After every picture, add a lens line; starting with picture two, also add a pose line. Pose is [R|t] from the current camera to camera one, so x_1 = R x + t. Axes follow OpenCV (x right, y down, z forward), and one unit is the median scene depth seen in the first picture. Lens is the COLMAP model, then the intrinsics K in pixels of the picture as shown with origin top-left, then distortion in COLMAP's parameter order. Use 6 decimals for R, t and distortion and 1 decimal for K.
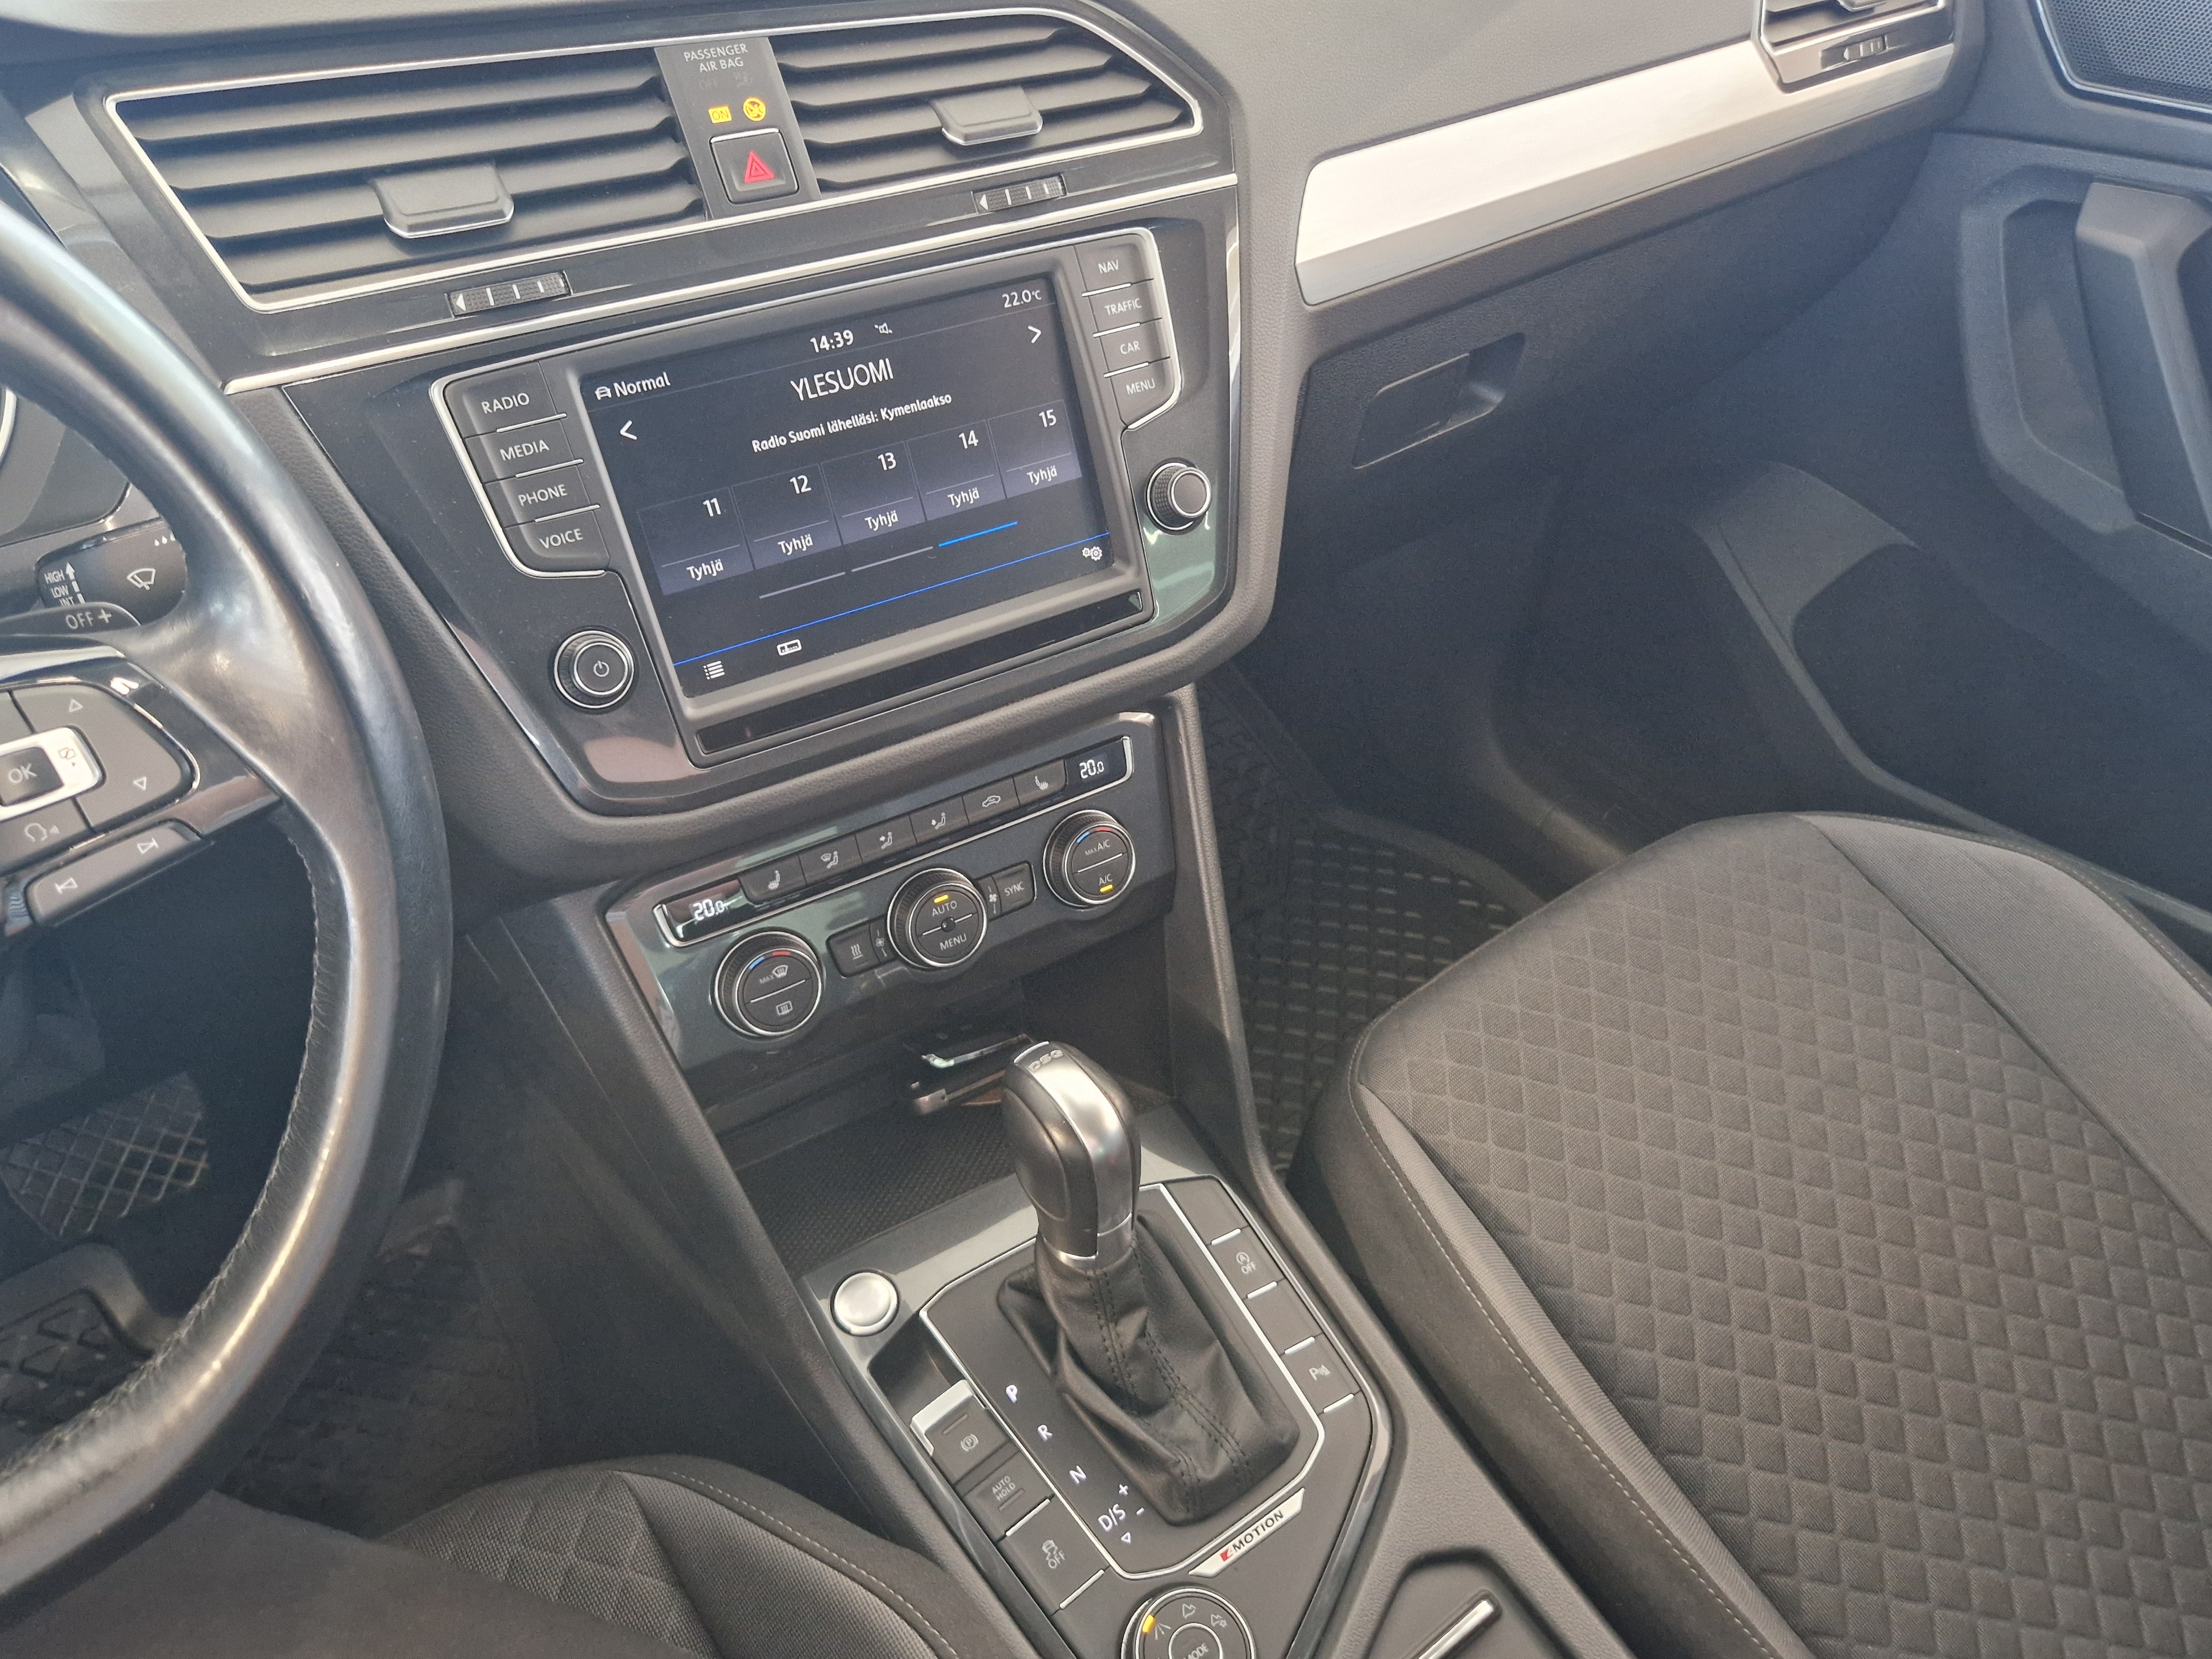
lens RADIAL K [[1662.1, 0, 1100.6], [0, 1662.1, 815.1], [0, 0, 1]] dist [0.061568, -0.058633]
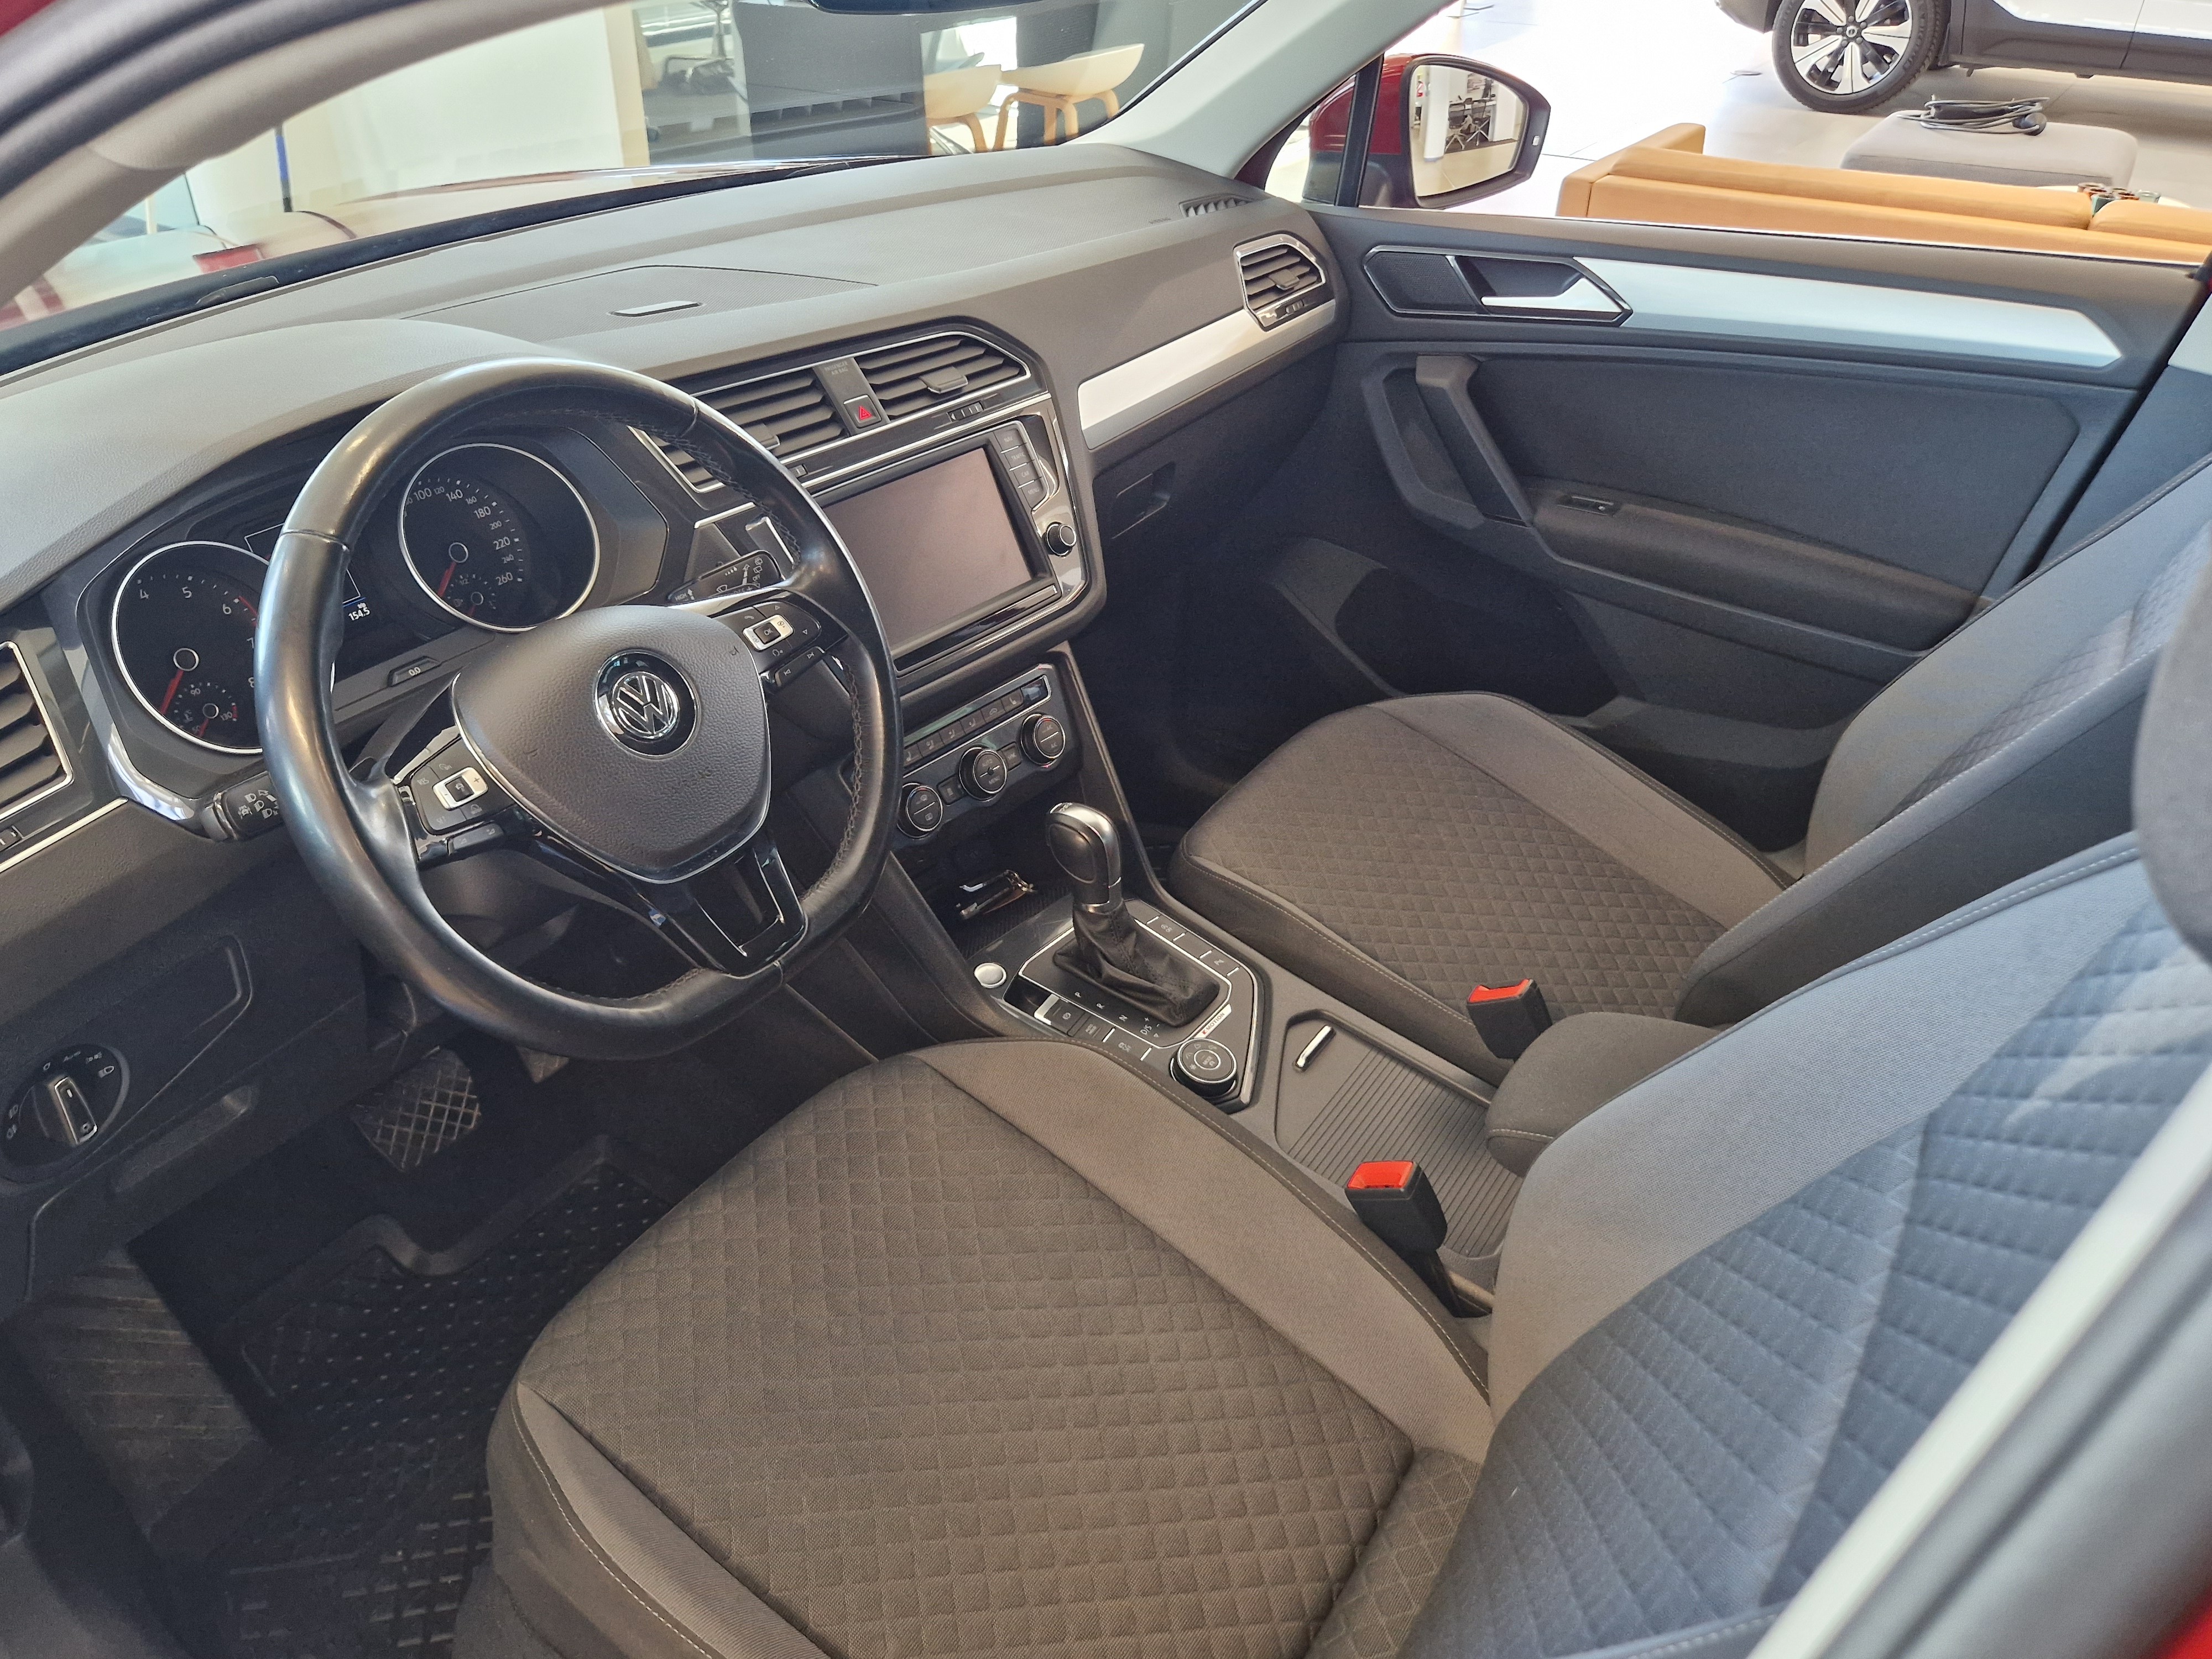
lens RADIAL K [[1612.9, 0, 1105.6], [0, 1612.9, 810.7], [0, 0, 1]] dist [0.060213, -0.051453]
pose [[0.945806, -0.198988, 0.256622, -0.503105], [0.237231, 0.963039, -0.127585, 0.421413], [-0.221749, 0.181549, 0.958054, -0.920724]]
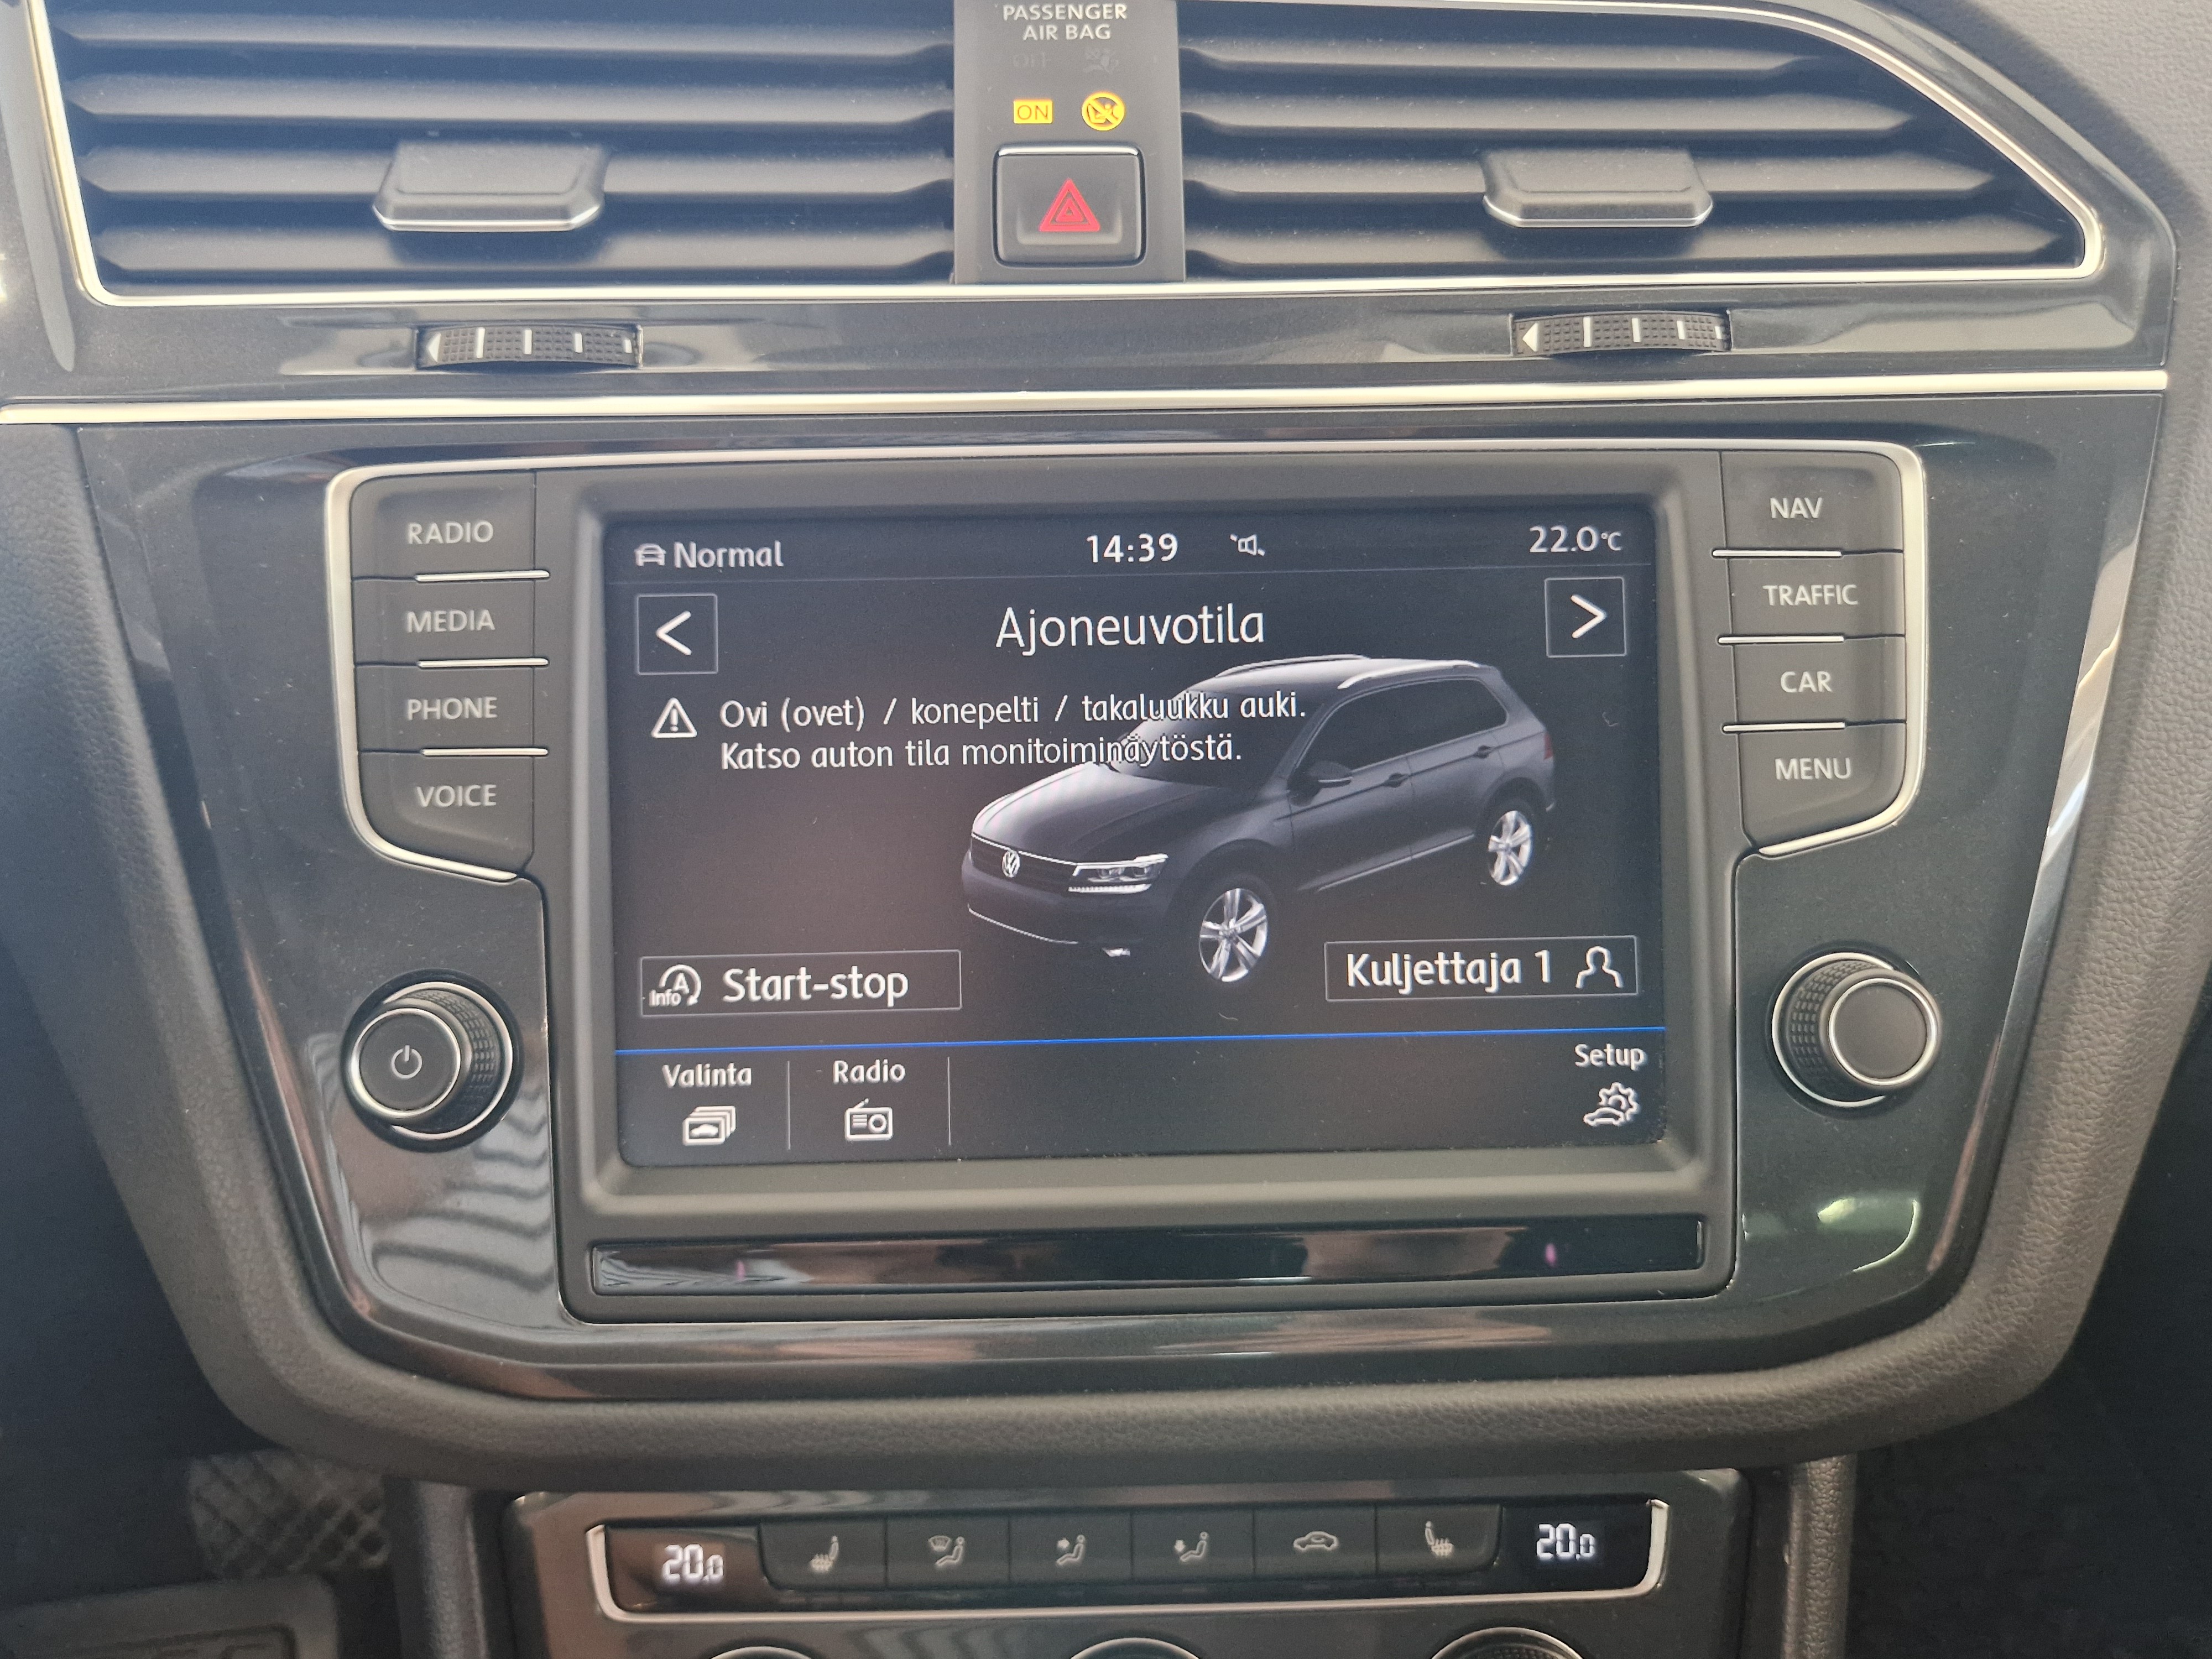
lens RADIAL K [[1694.3, 0, 1103.7], [0, 1694.3, 825.3], [0, 0, 1]] dist [0.042776, -0.059738]
pose [[0.858932, 0.199643, -0.471570, 0.078710], [-0.306793, 0.937937, -0.161719, -0.114776], [0.410017, 0.283580, 0.866873, 0.545309]]
